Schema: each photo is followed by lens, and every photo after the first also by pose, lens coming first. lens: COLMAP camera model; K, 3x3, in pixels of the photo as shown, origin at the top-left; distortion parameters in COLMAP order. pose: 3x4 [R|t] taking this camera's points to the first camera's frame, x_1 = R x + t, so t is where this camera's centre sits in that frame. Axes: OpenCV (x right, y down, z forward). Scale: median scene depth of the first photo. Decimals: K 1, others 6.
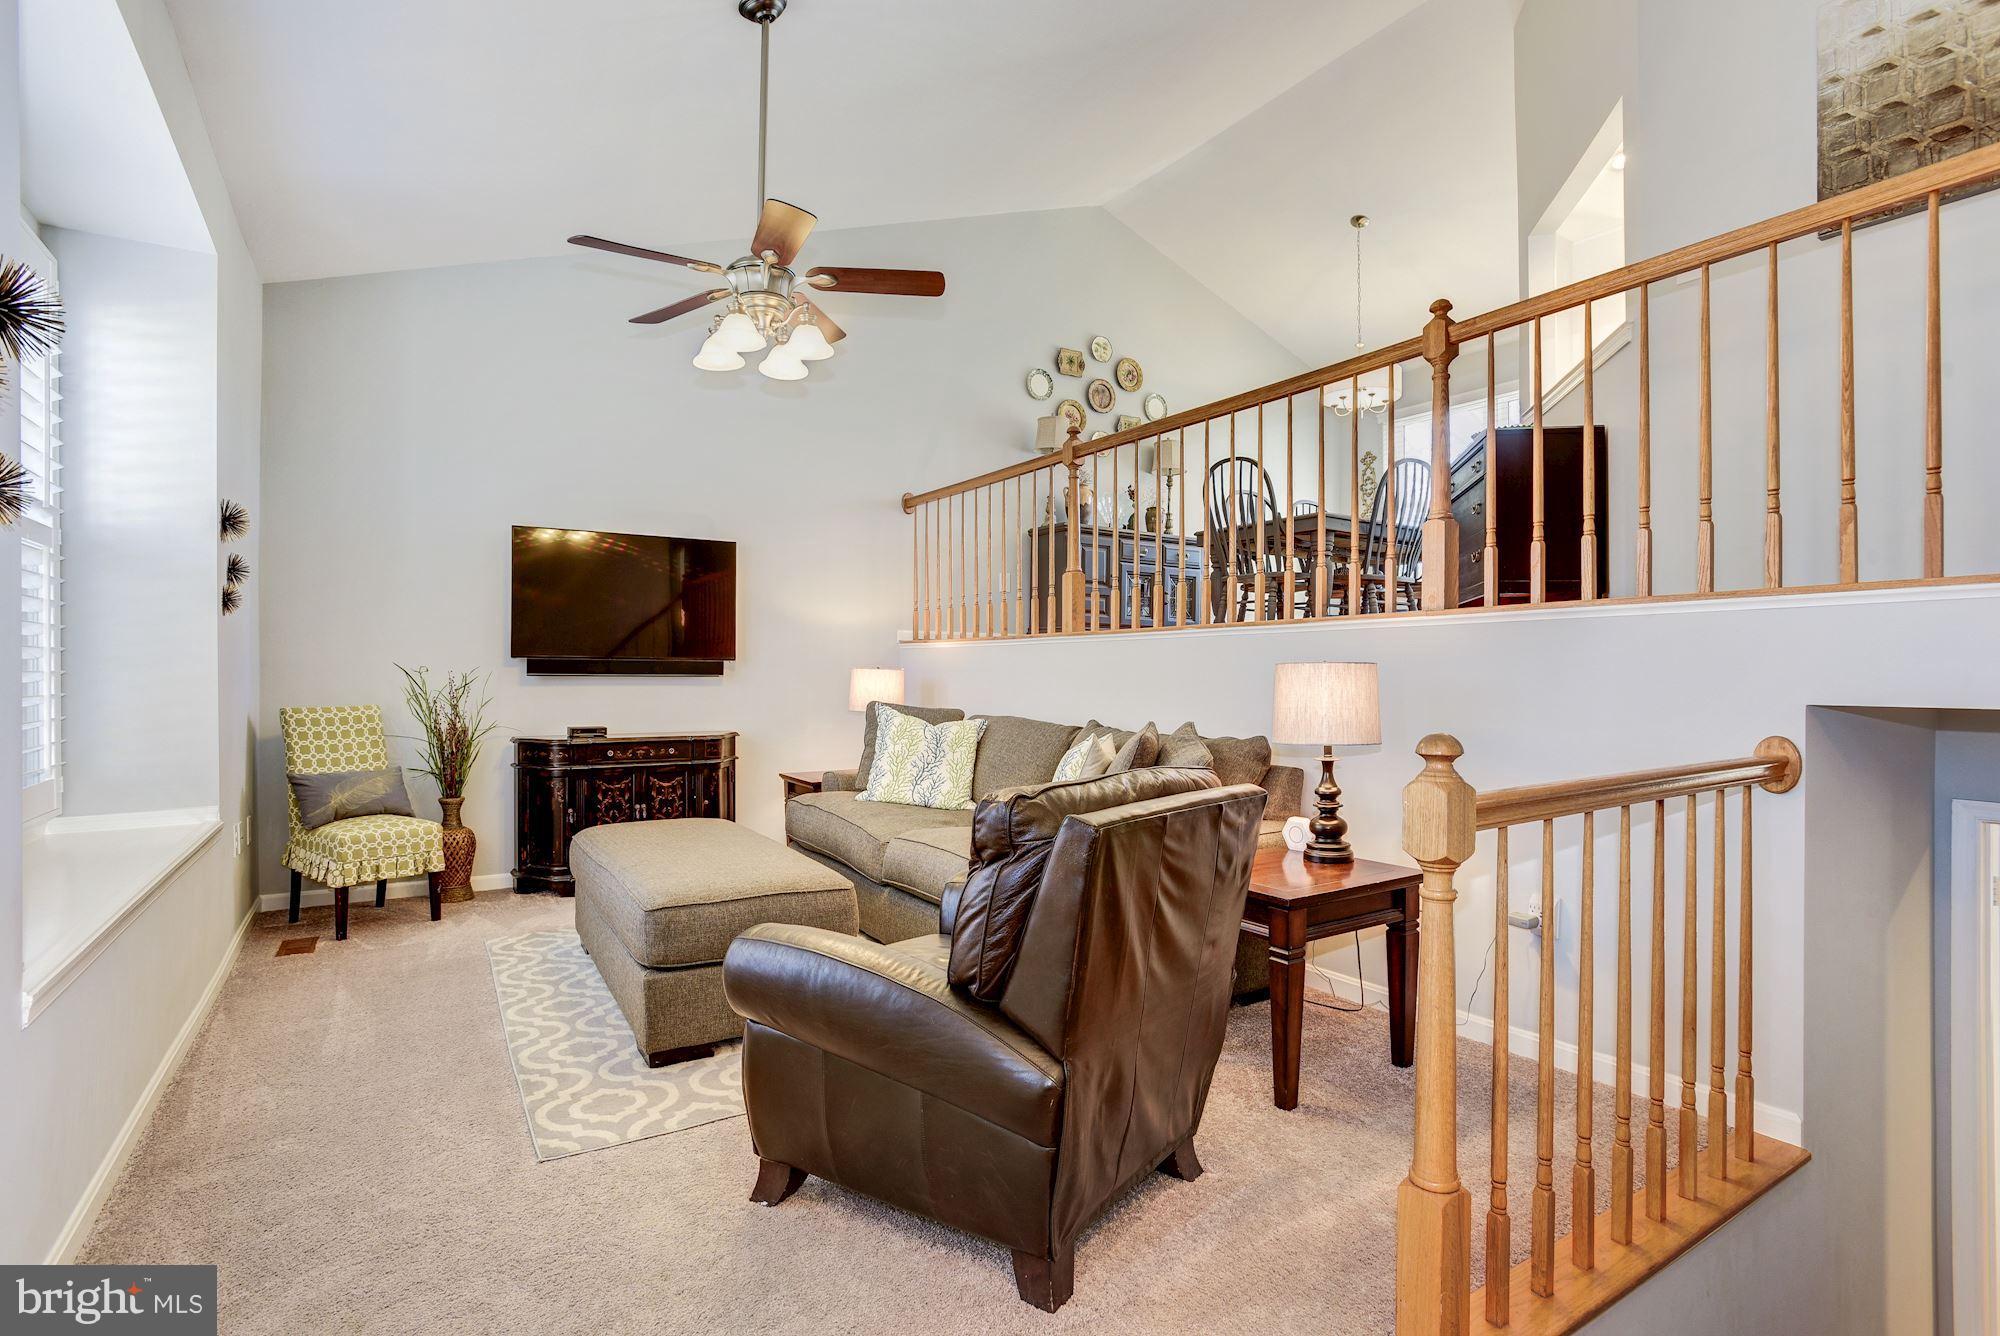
lens RADIAL K [[940.8, 0, 1000.0], [0, 940.8, 668.0], [0, 0, 1]] dist [-0.034269, -0.000251]
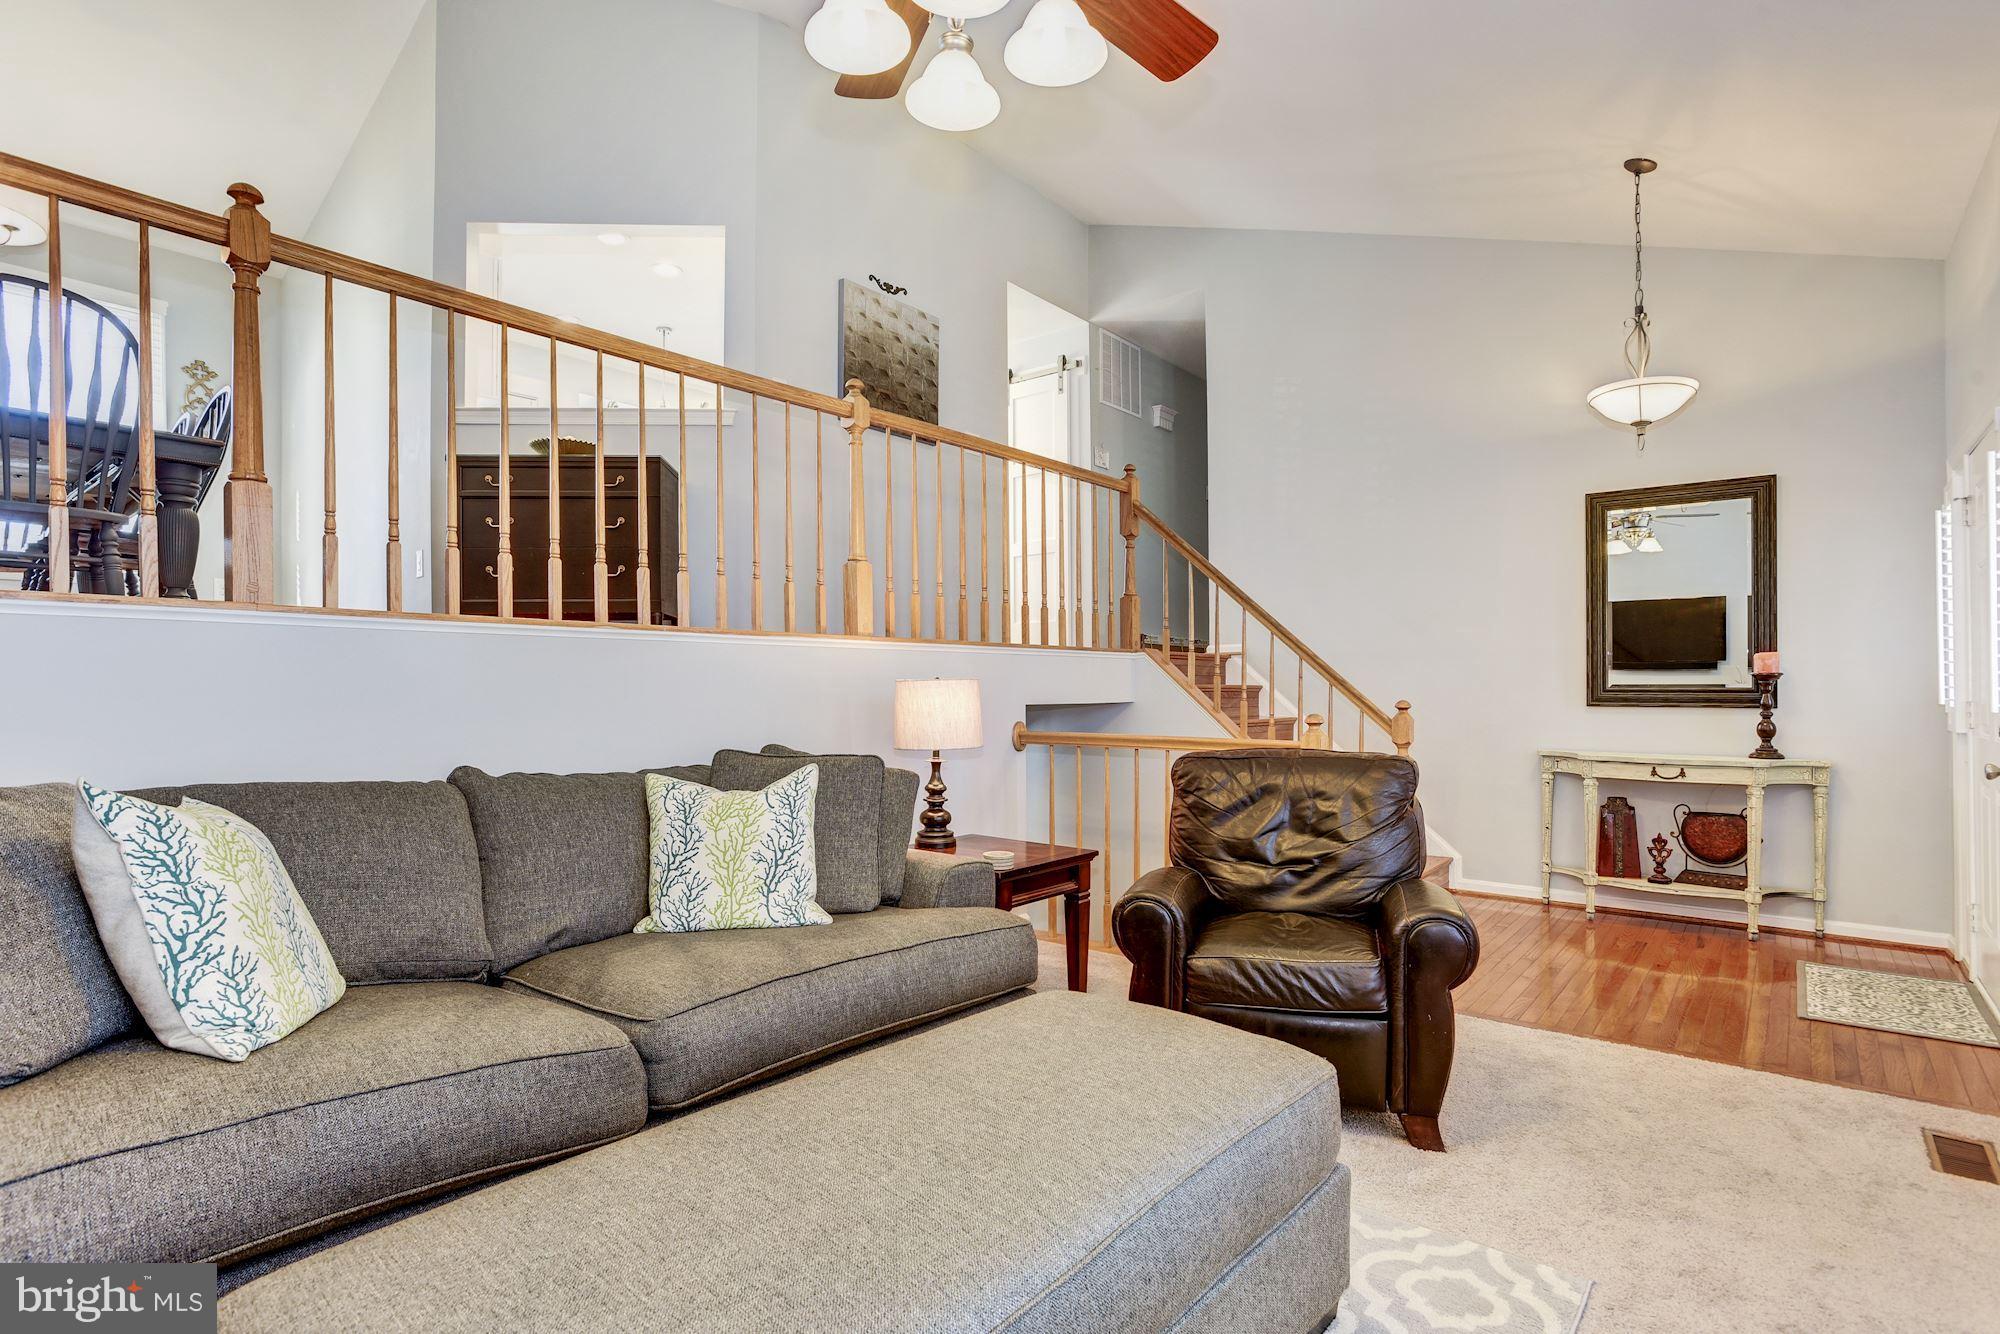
lens RADIAL K [[964.9, 0, 995.4], [0, 964.9, 689.4], [0, 0, 1]] dist [-0.011172, -0.000069]
pose [[-0.306281, -0.001347, 0.951940, -0.606890], [-0.002700, 0.999996, 0.000546, 0.003446], [-0.951937, -0.002403, -0.306284, 0.935360]]
